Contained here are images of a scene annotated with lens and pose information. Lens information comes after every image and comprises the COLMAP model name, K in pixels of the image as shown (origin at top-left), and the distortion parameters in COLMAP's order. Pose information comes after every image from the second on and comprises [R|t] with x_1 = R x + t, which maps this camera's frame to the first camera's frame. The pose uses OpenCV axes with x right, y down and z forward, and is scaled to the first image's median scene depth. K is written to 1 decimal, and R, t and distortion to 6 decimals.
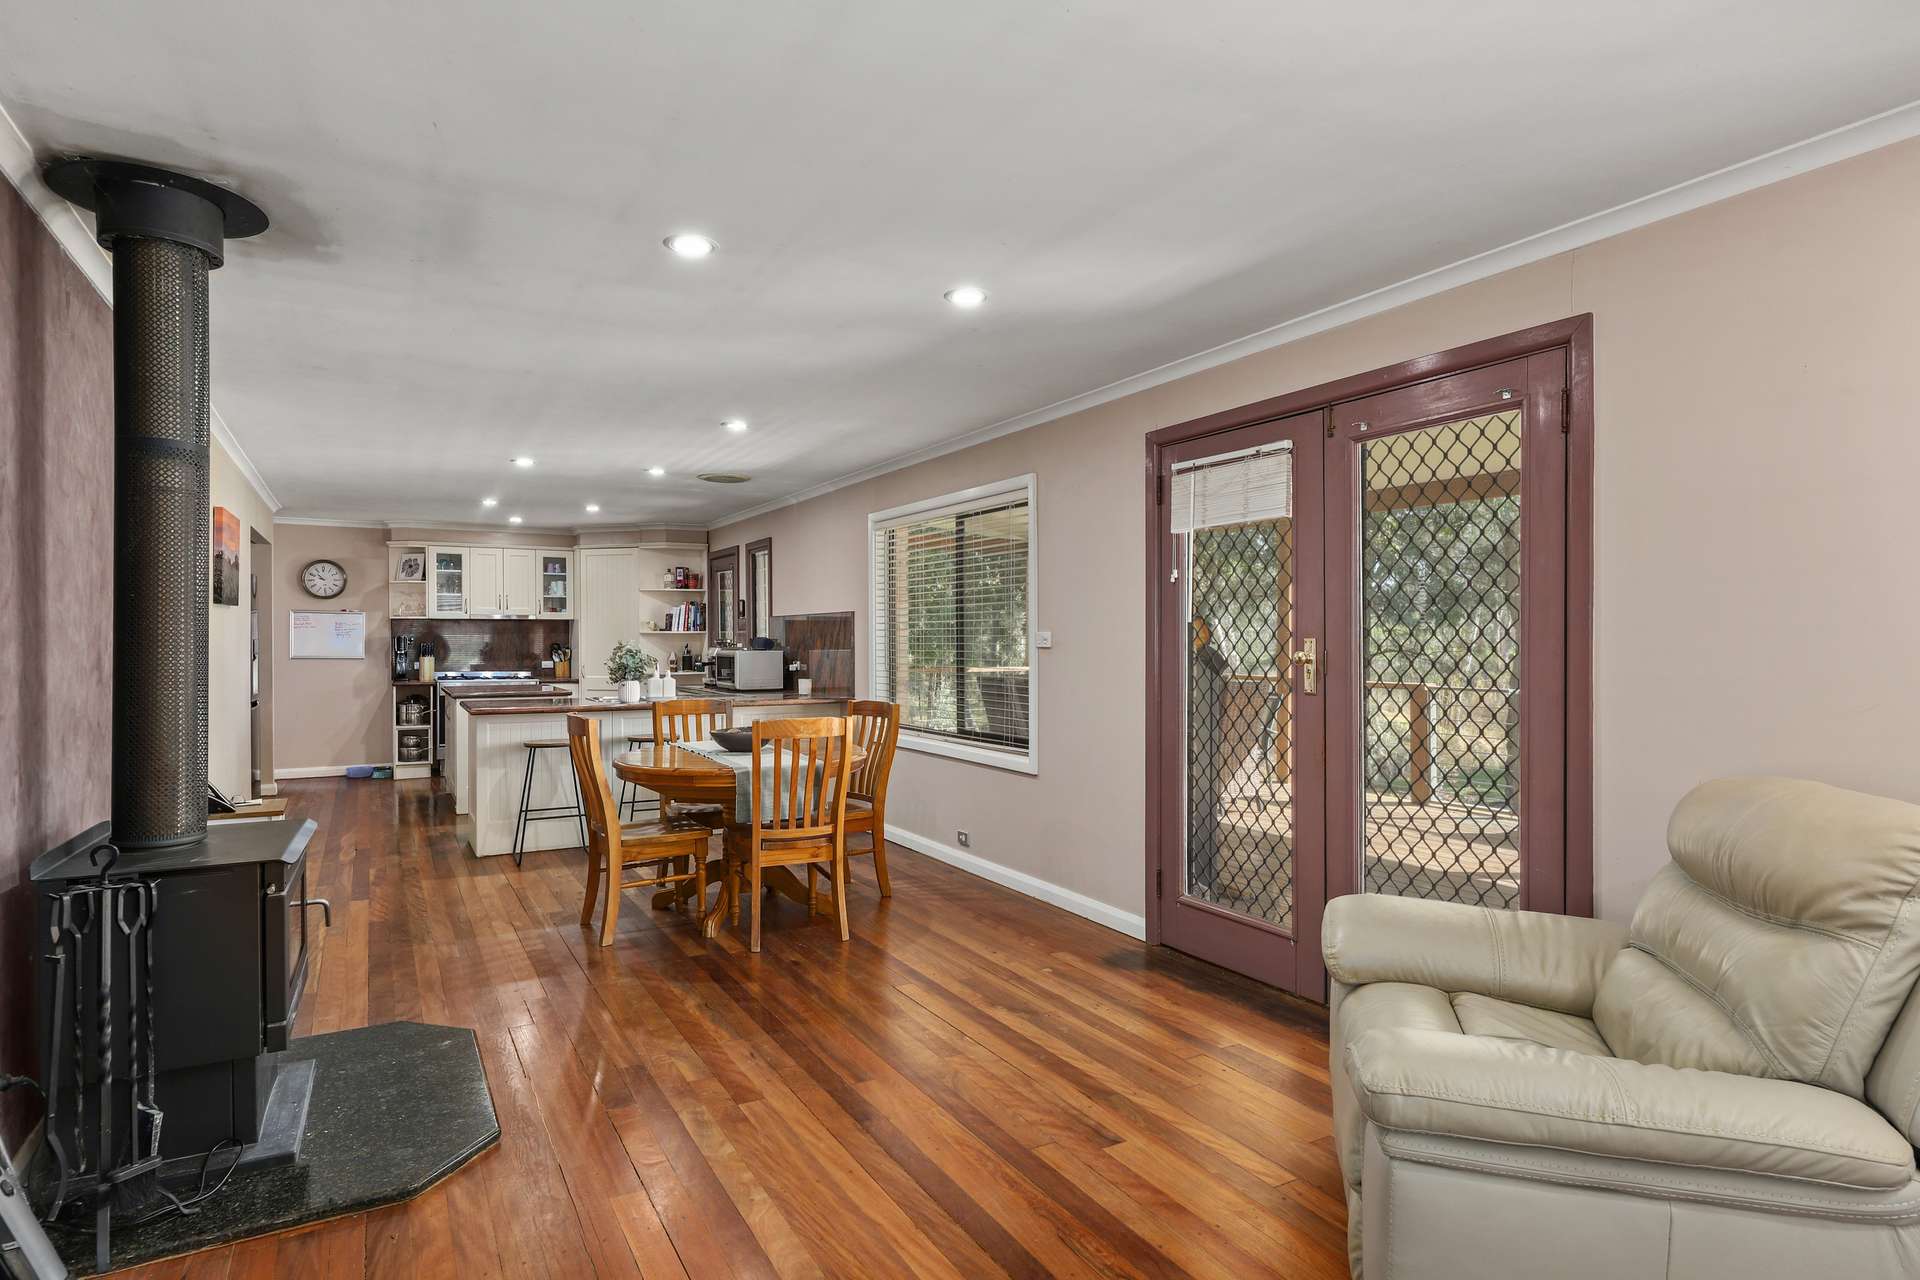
lens RADIAL K [[1041.1, 0, 961.5], [0, 1041.1, 639.8], [0, 0, 1]] dist [-0.001459, -0.000199]
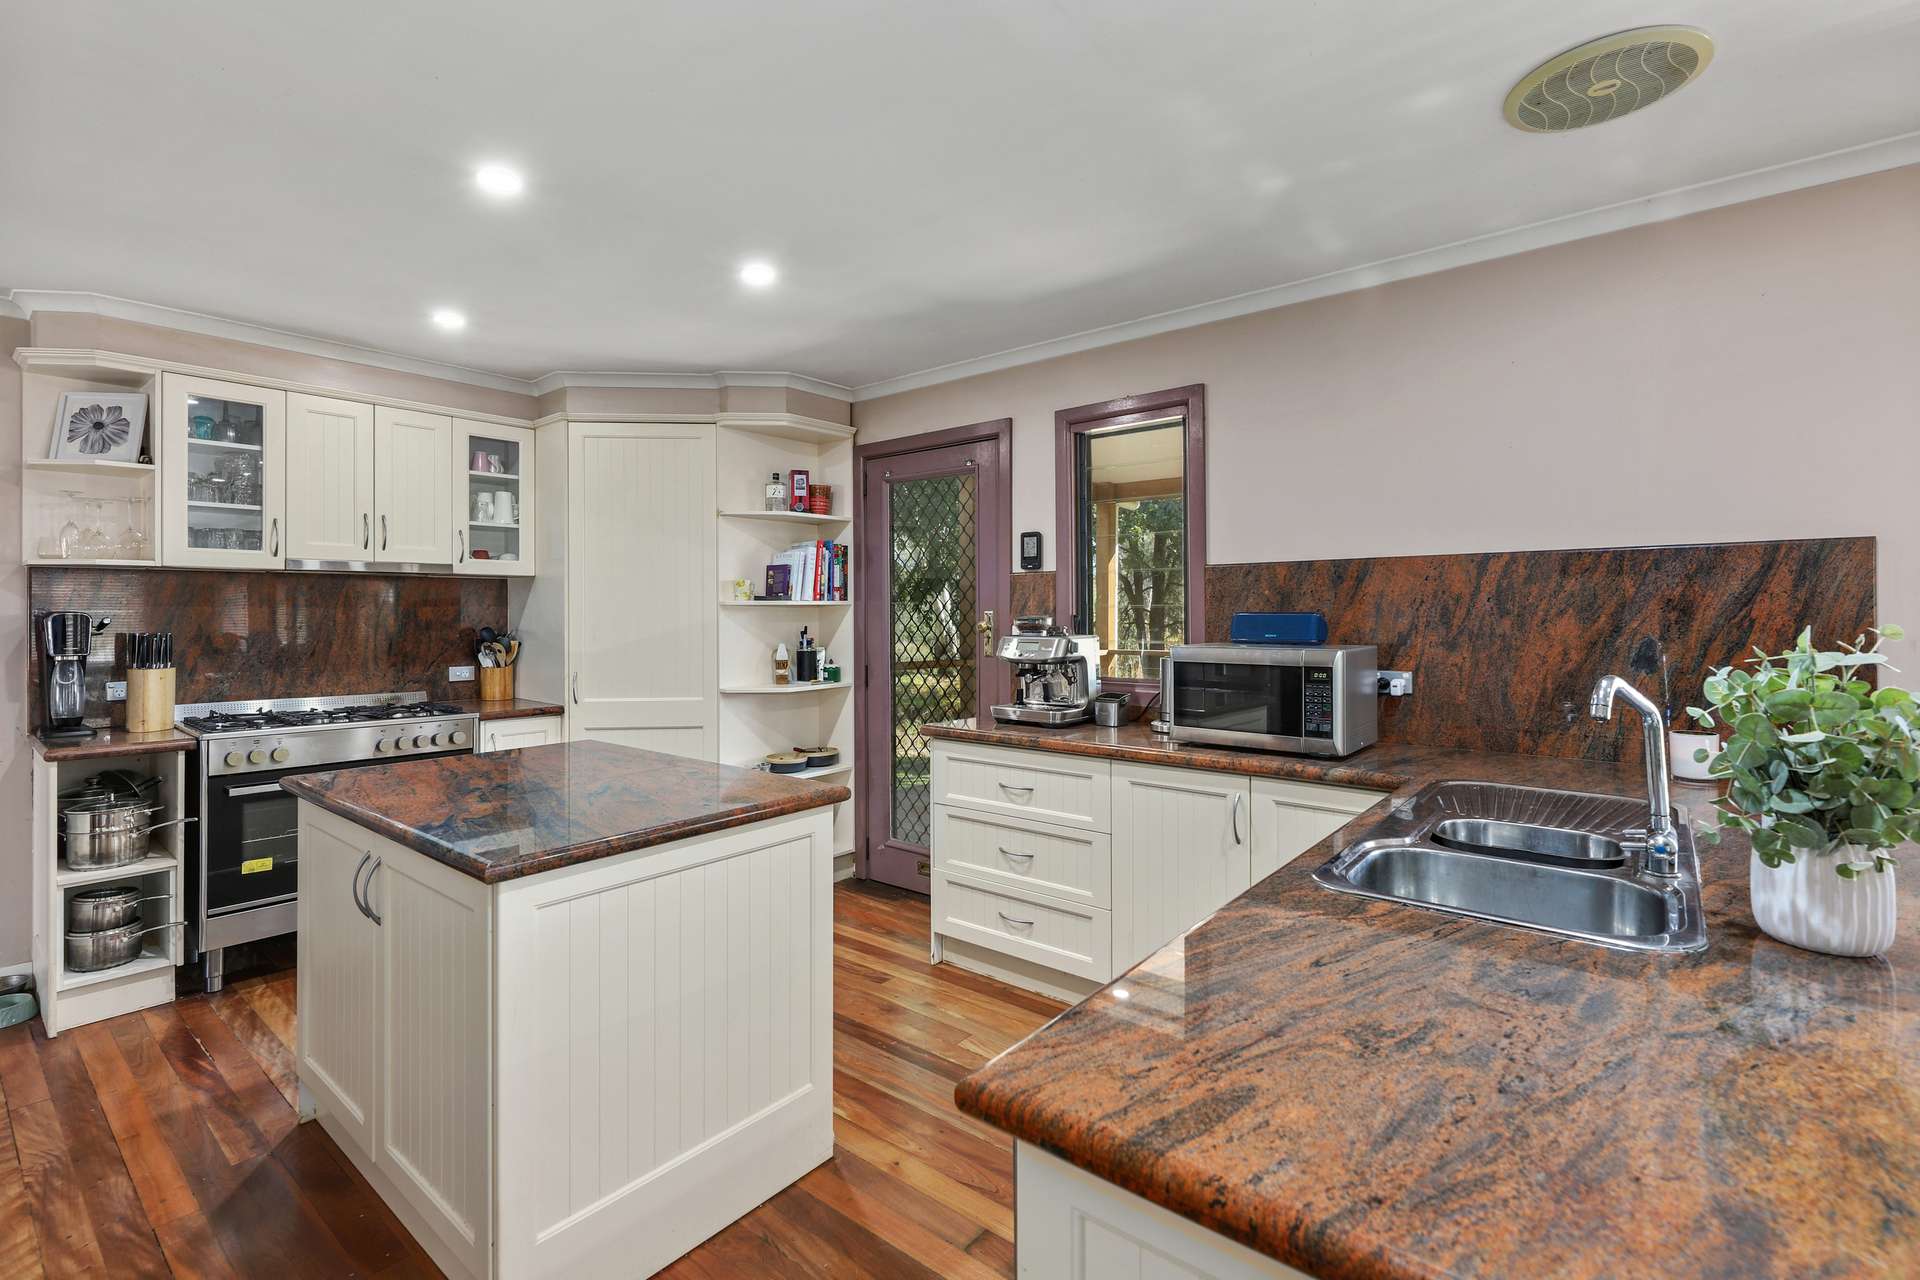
lens RADIAL K [[866.5, 0, 931.5], [0, 866.5, 605.5], [0, 0, 1]] dist [0.003074, 0.000641]
pose [[0.939560, -0.001712, 0.342379, -0.353659], [0.005574, 0.999931, -0.010297, -0.001484], [-0.342338, 0.011583, 0.939506, 0.602610]]
